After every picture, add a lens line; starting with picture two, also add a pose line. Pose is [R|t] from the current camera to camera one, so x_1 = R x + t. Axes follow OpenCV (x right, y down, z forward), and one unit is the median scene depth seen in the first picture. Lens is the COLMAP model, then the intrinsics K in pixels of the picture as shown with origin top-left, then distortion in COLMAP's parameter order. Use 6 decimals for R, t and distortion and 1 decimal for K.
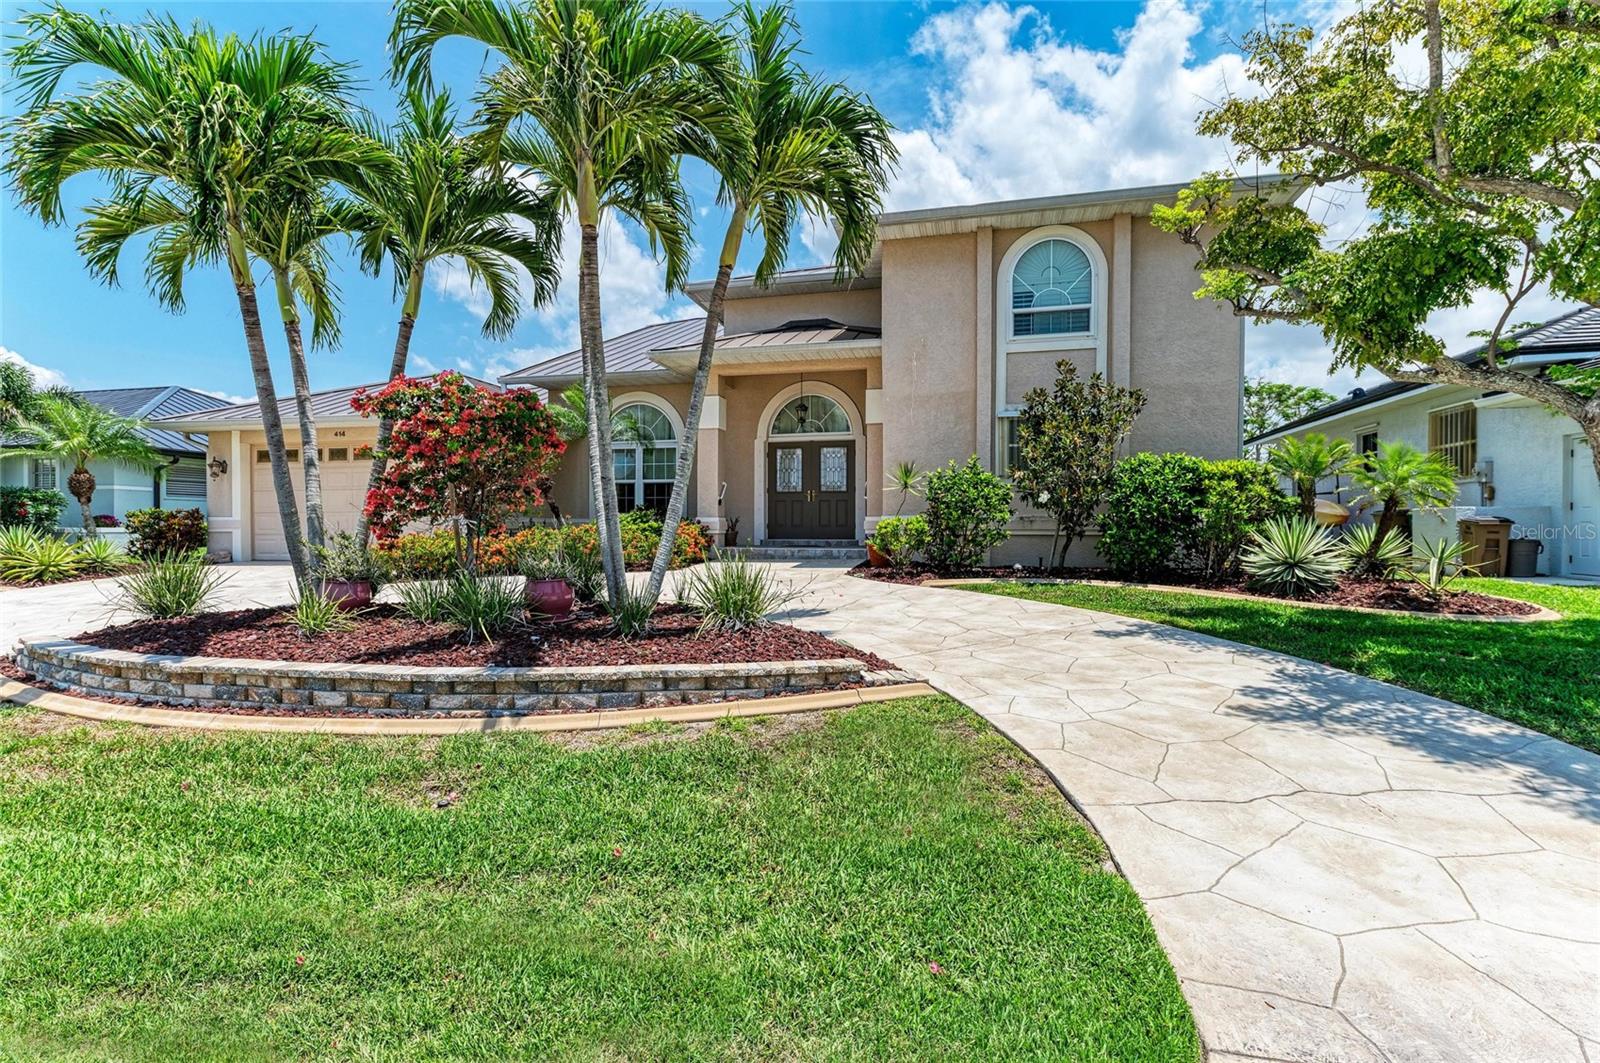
lens RADIAL K [[743.4, 0, 800.0], [0, 743.4, 531.5], [0, 0, 1]] dist [0.022461, -0.007929]
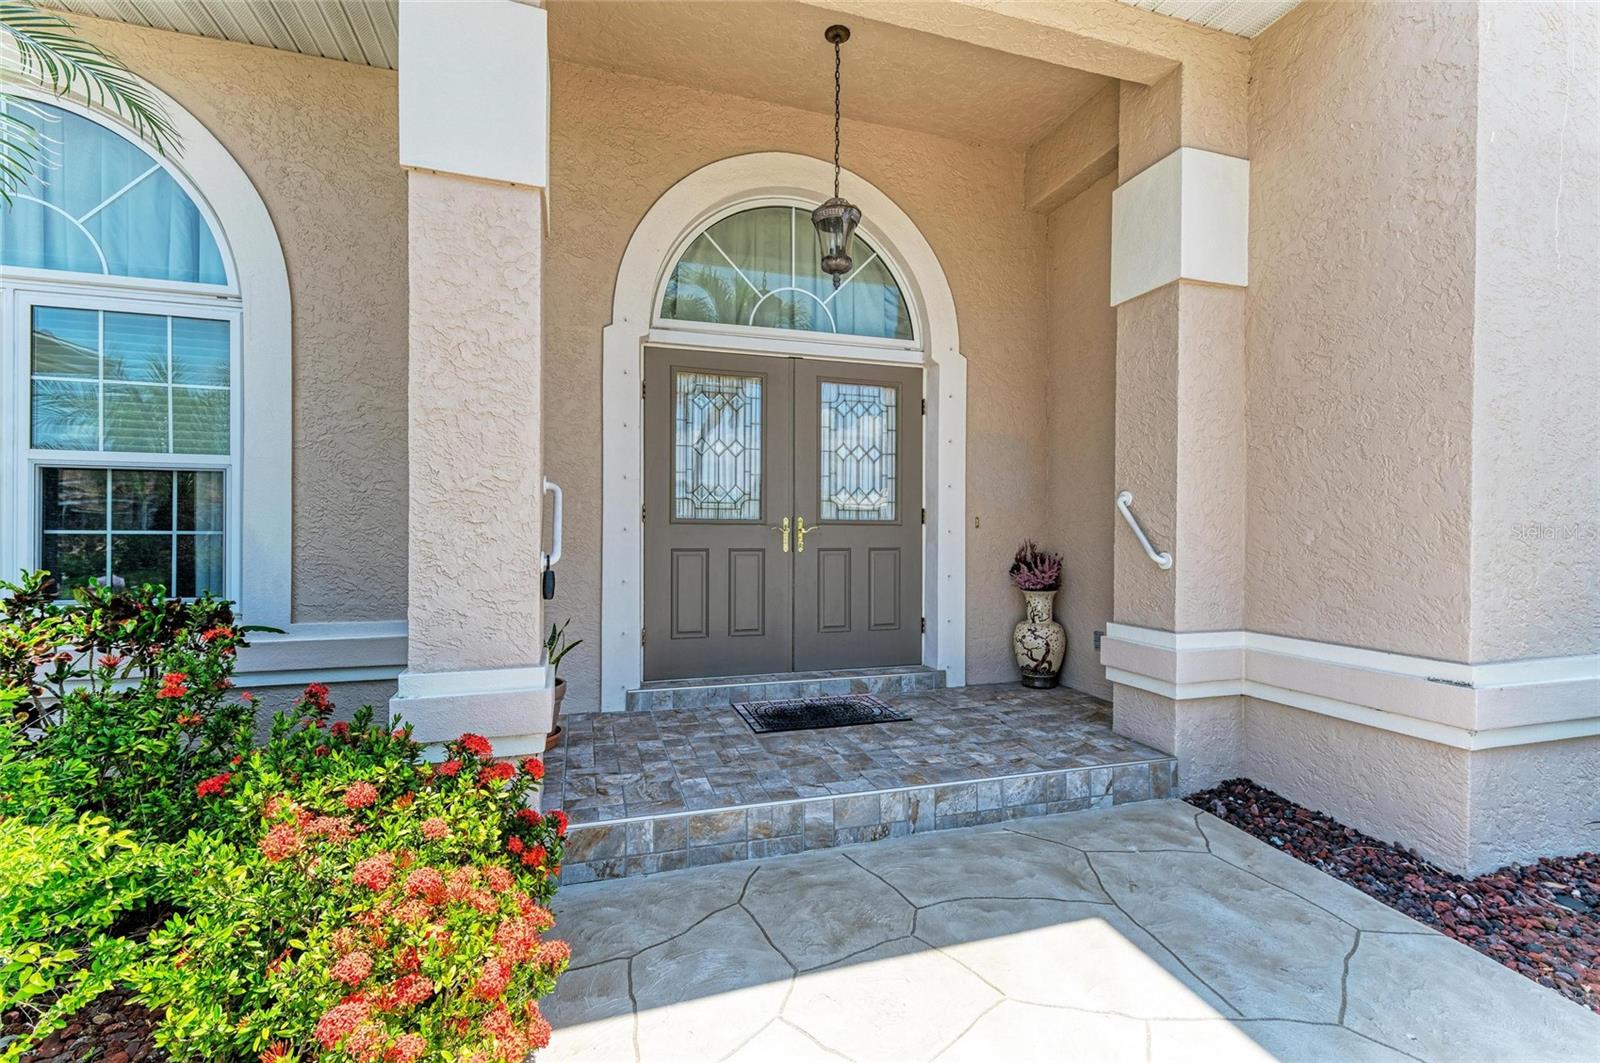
lens RADIAL K [[717.7, 0, 800.0], [0, 717.7, 531.5], [0, 0, 1]] dist [0.036632, 0.000049]
pose [[0.860284, 0.000577, 0.509815, -0.279907], [0.000533, 0.999998, -0.002031, -0.100304], [-0.509815, 0.002019, 0.860282, 1.528798]]
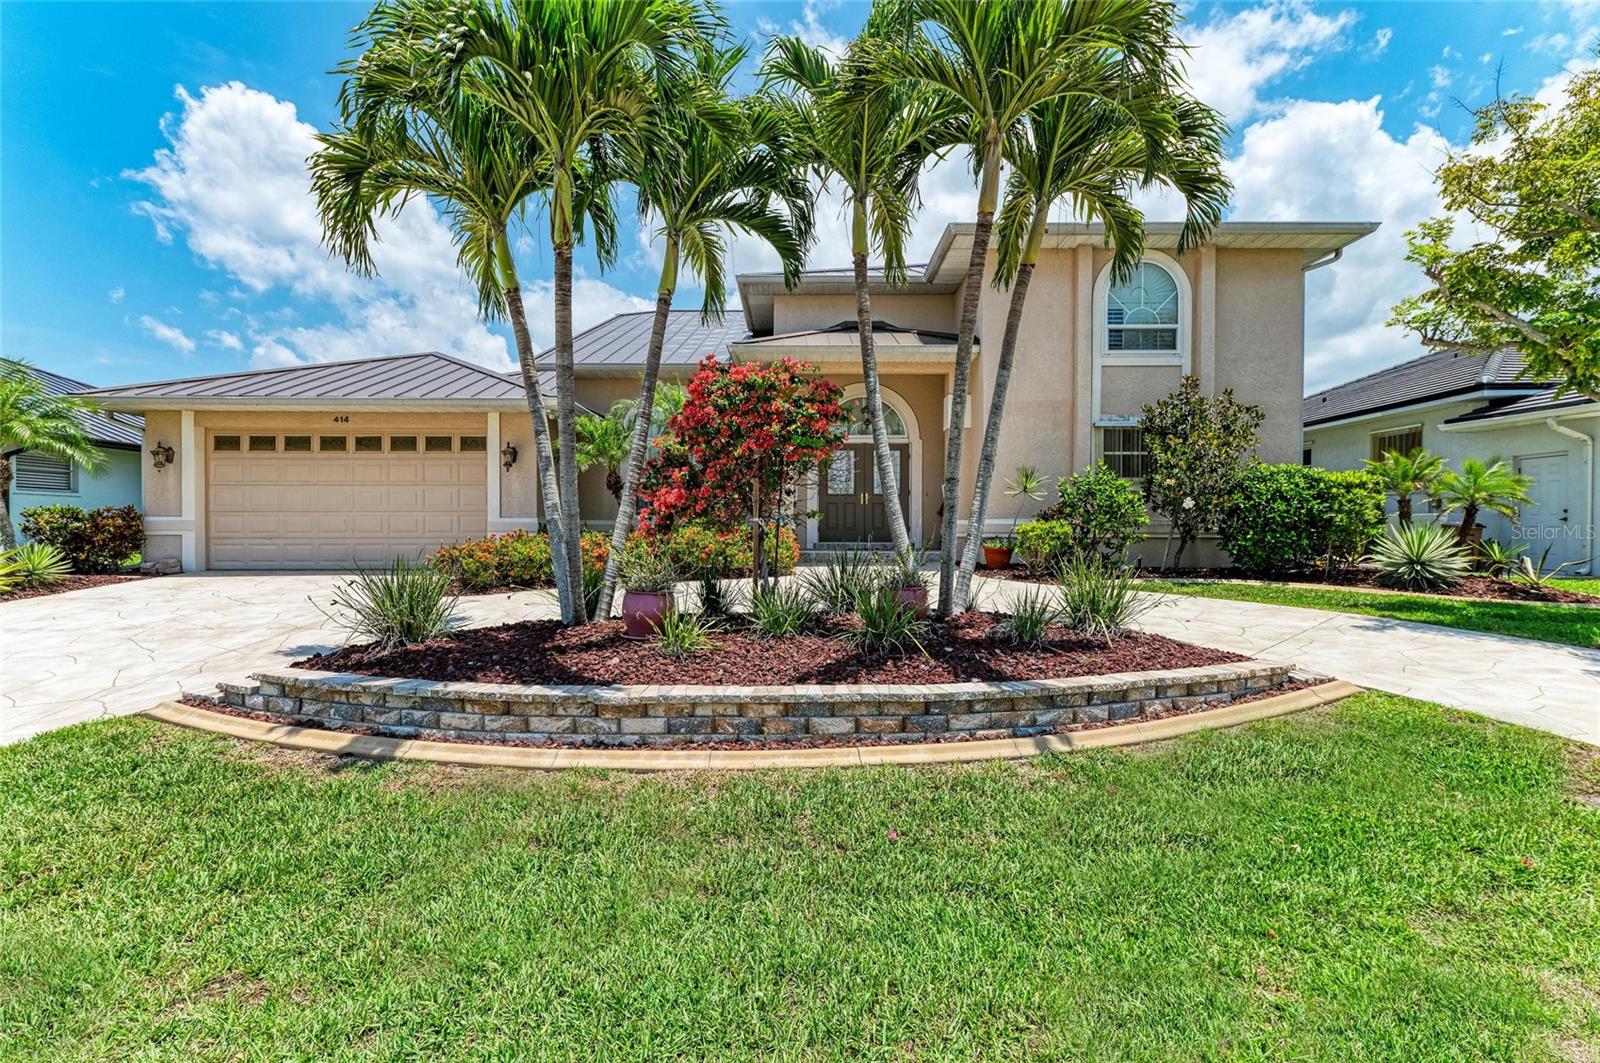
lens RADIAL K [[743.4, 0, 800.0], [0, 743.4, 531.5], [0, 0, 1]] dist [0.022461, -0.007929]
pose [[0.972689, 0.001088, 0.232111, -0.616854], [-0.000013, 0.999989, -0.004630, 0.000418], [-0.232114, 0.004500, 0.972678, 0.116037]]
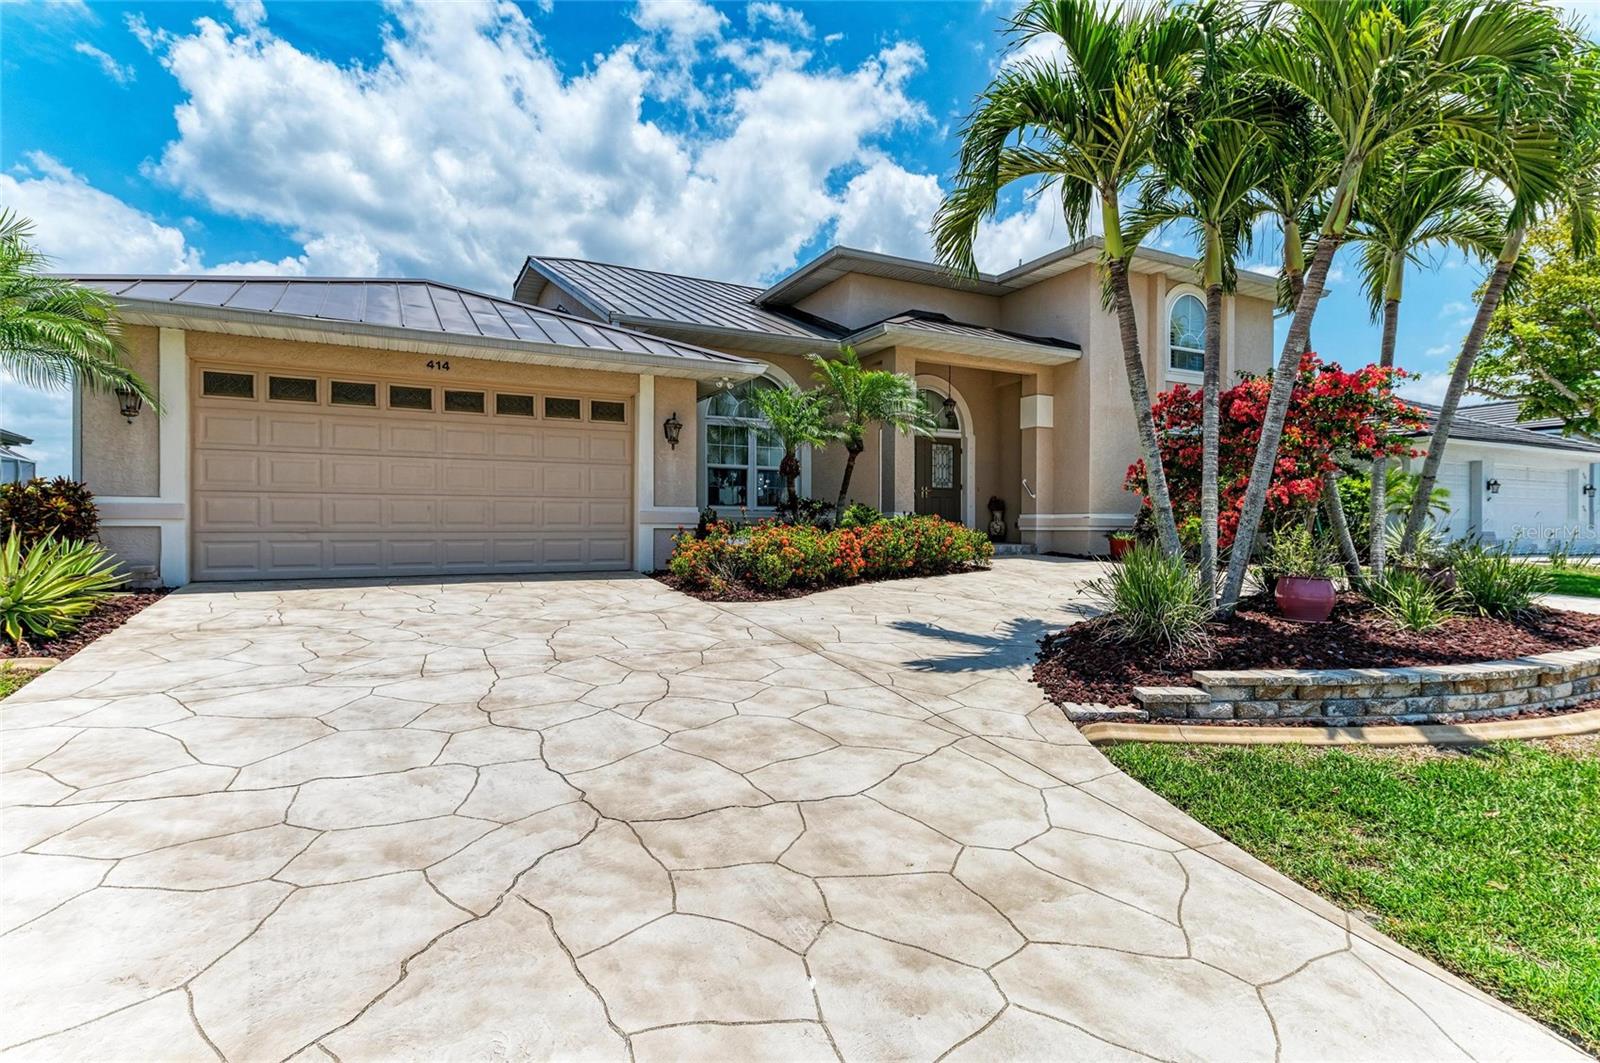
lens RADIAL K [[803.5, 0, 800.0], [0, 803.5, 531.5], [0, 0, 1]] dist [0.014708, -0.000242]
pose [[0.757432, 0.000179, 0.652914, -1.643727], [0.000690, 0.999999, -0.001074, 0.009297], [-0.652914, 0.001264, 0.757431, 0.637477]]
